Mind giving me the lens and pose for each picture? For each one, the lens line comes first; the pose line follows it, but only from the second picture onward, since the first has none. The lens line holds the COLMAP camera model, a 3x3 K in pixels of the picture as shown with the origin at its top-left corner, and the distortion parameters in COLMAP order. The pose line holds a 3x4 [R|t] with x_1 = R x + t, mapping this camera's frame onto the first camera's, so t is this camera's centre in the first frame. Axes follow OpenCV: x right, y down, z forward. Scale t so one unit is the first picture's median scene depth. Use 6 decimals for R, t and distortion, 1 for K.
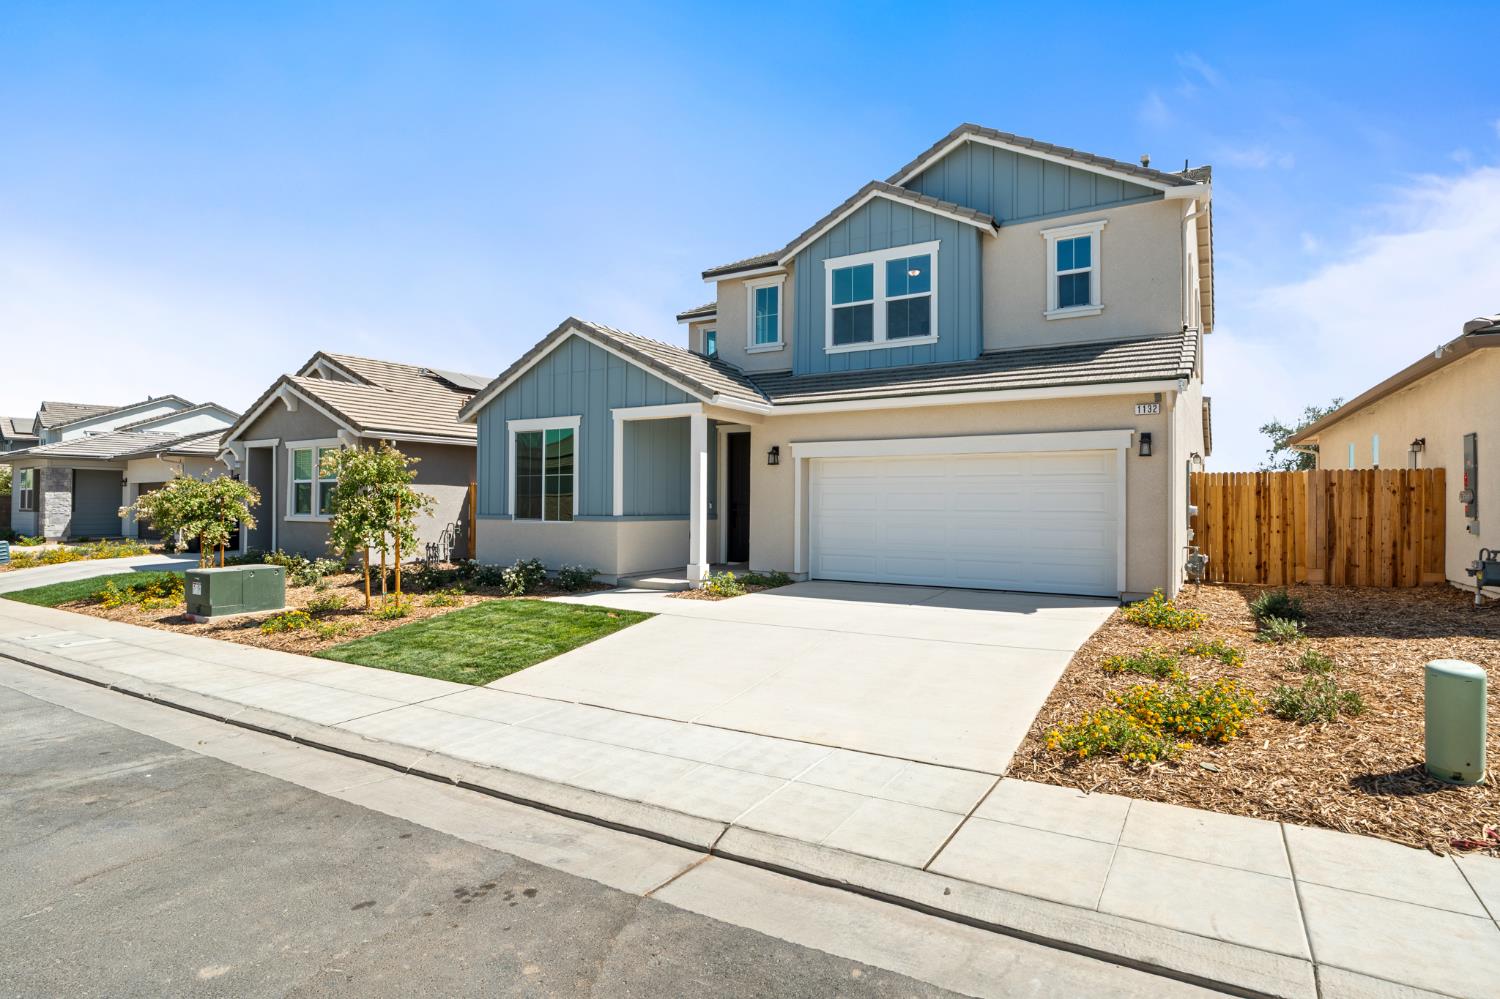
lens RADIAL K [[775.2, 0, 759.0], [0, 775.2, 495.6], [0, 0, 1]] dist [-0.003228, 0.001341]
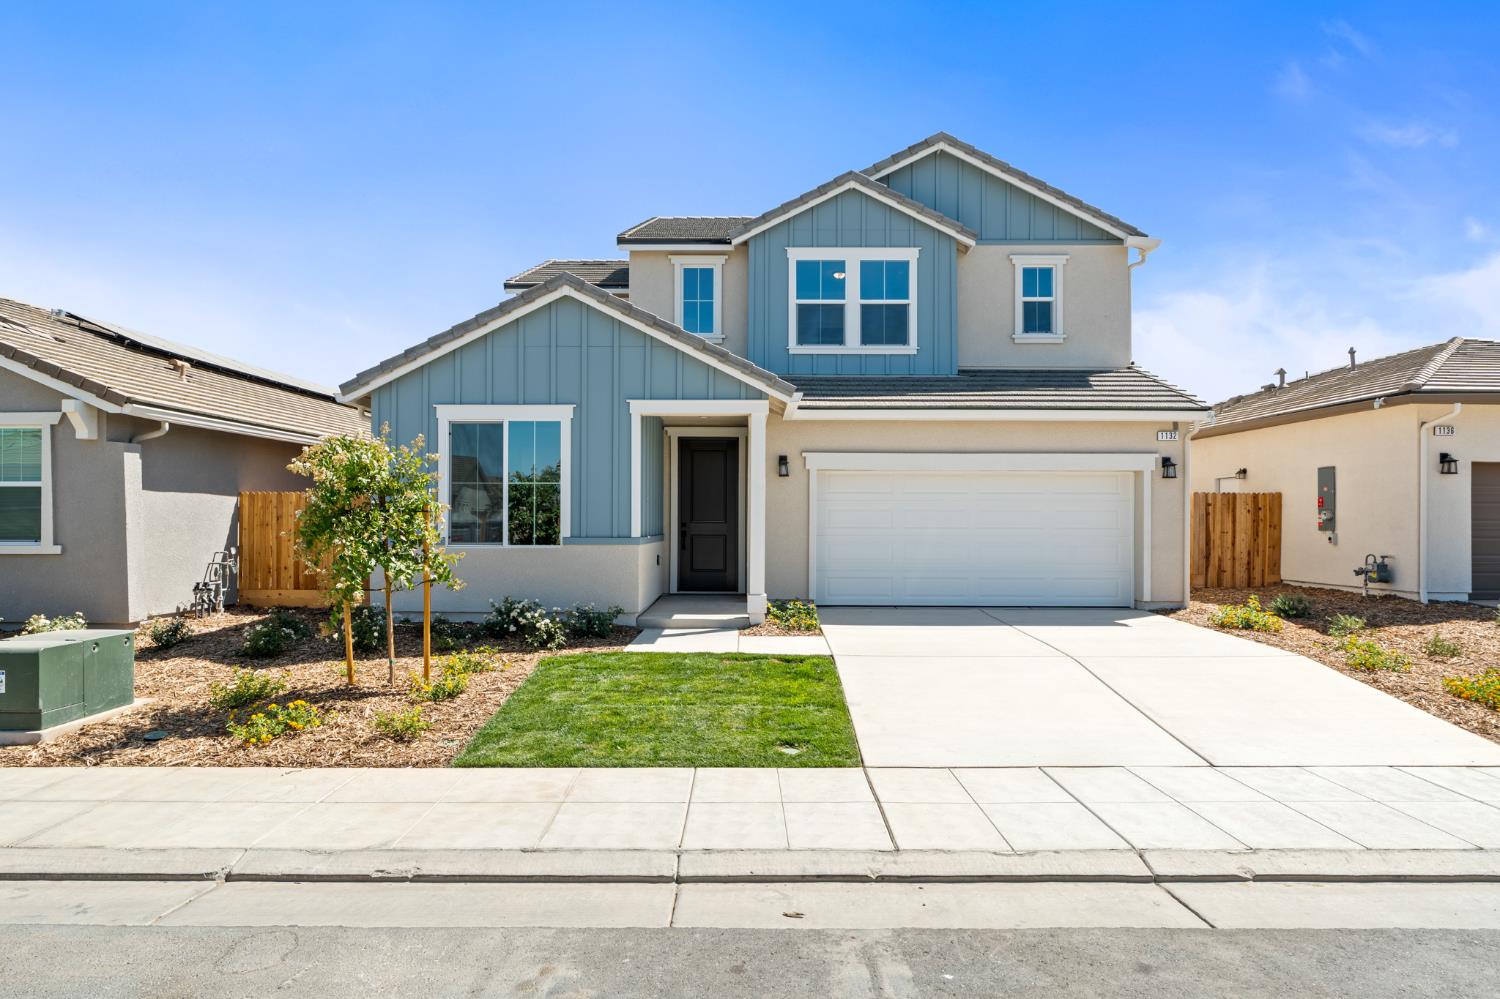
lens RADIAL K [[841.6, 0, 745.5], [0, 841.6, 522.9], [0, 0, 1]] dist [-0.003355, 0.000438]
pose [[0.865769, -0.002846, 0.500436, -0.490458], [-0.003545, 0.999924, 0.011818, 0.000974], [-0.500432, -0.012006, 0.865693, 0.203368]]
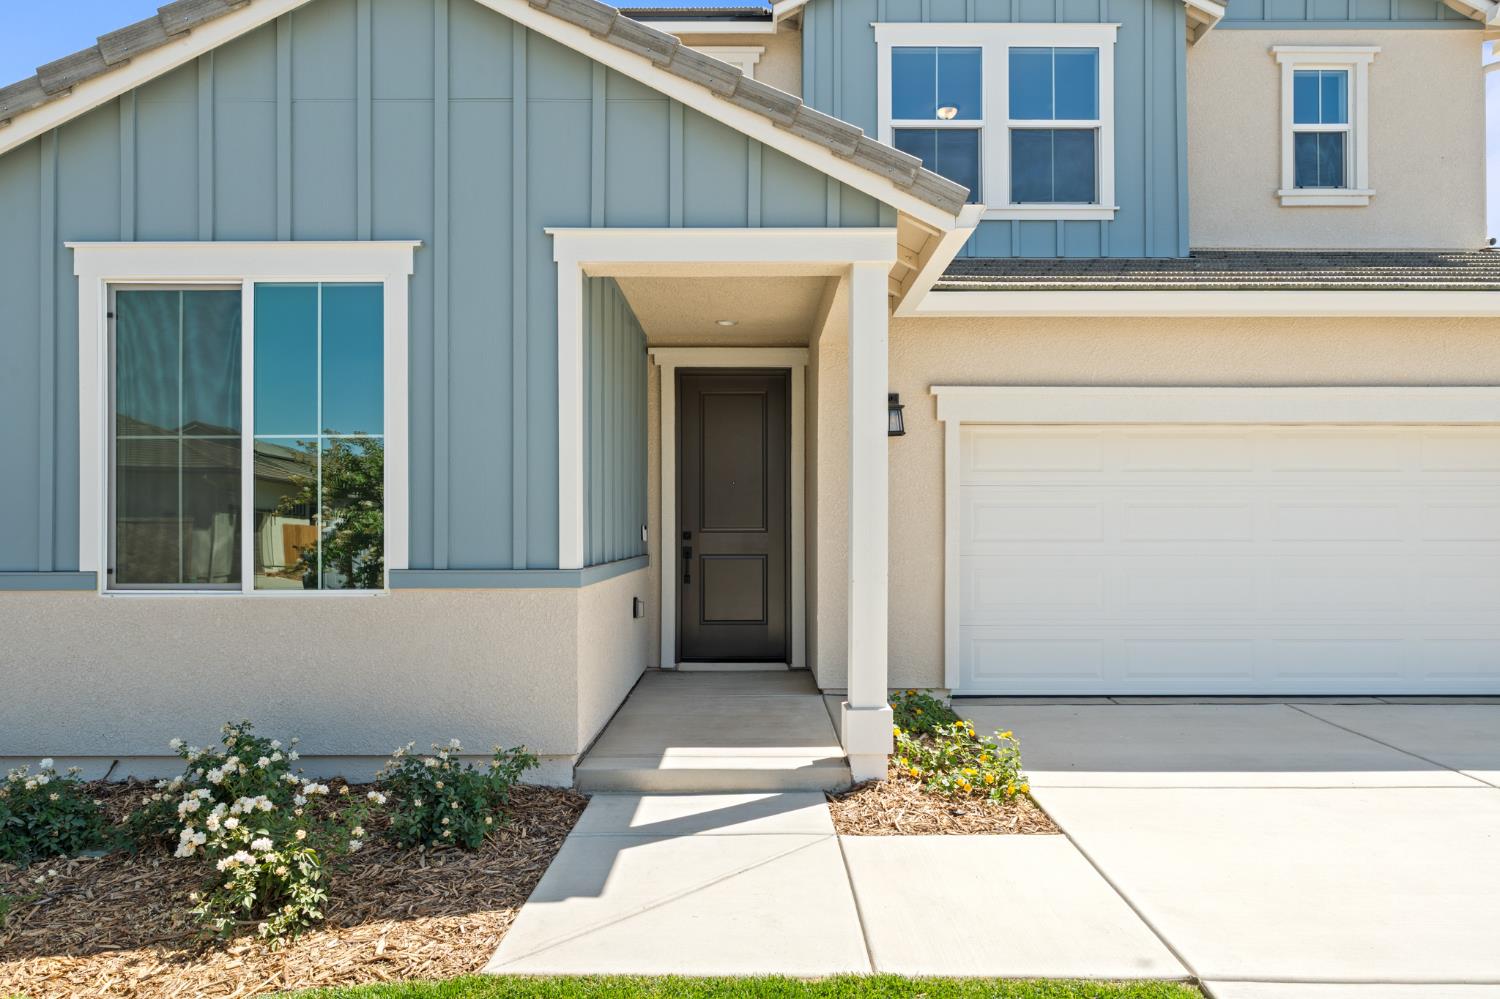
lens RADIAL K [[874.4, 0, 756.7], [0, 874.4, 536.0], [0, 0, 1]] dist [-0.002120, -0.002492]
pose [[0.860429, -0.009815, 0.509477, -0.287574], [0.000462, 0.999829, 0.018481, 0.005747], [-0.509571, -0.015666, 0.860286, 0.627142]]
